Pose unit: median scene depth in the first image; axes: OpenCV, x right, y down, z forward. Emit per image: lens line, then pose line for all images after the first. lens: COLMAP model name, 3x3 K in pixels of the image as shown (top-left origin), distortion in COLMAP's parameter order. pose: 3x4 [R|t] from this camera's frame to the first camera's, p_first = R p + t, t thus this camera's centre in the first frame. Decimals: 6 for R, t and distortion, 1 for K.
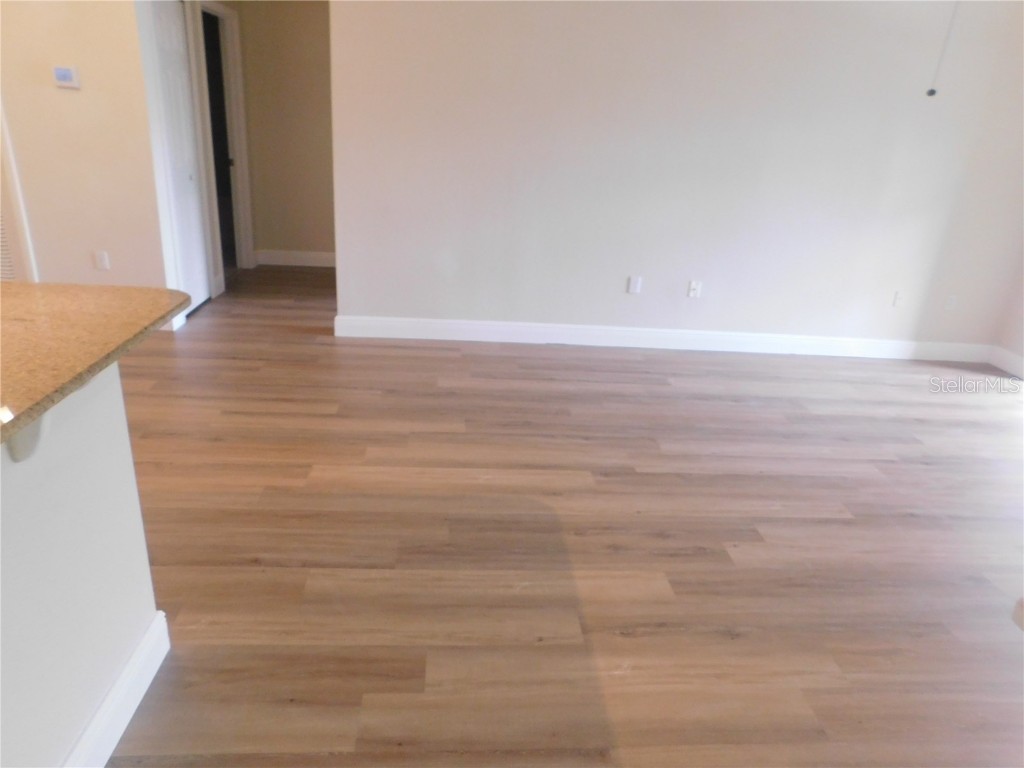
lens RADIAL K [[693.5, 0, 511.7], [0, 693.5, 394.1], [0, 0, 1]] dist [-0.013571, 0.000727]
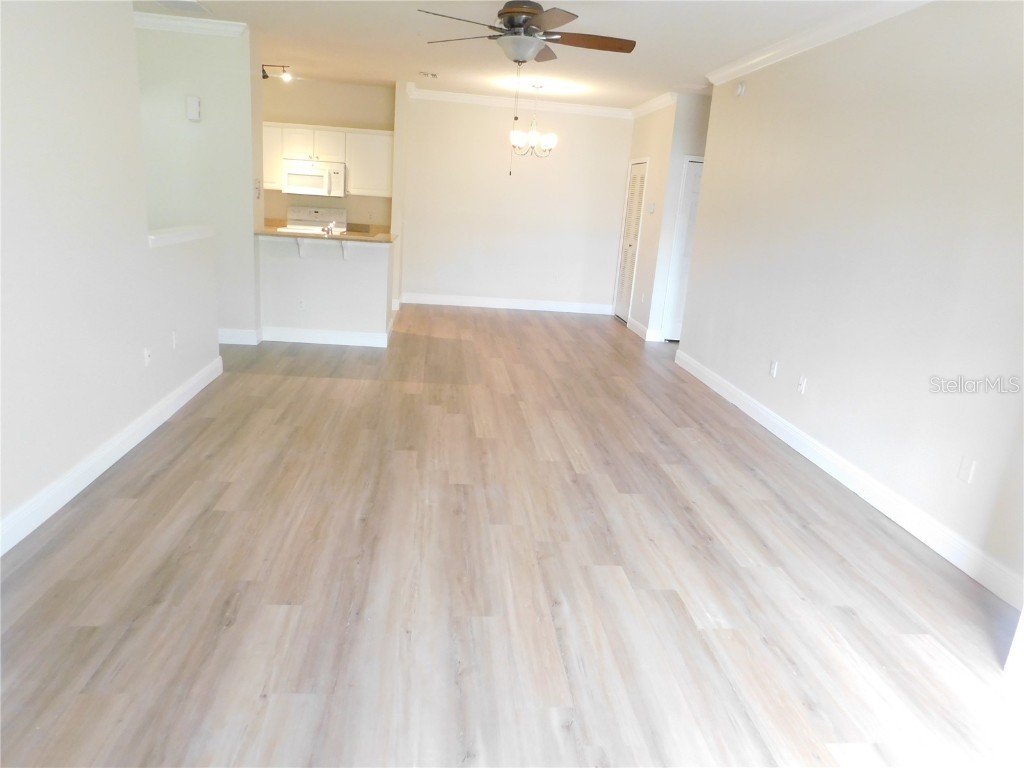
lens RADIAL K [[693.5, 0, 511.7], [0, 693.5, 394.1], [0, 0, 1]] dist [-0.013571, 0.000727]
pose [[0.030022, 0.210343, -0.977166, 1.451637], [-0.446075, 0.877675, 0.175222, -0.152291], [0.894492, 0.430629, 0.120179, 0.618384]]
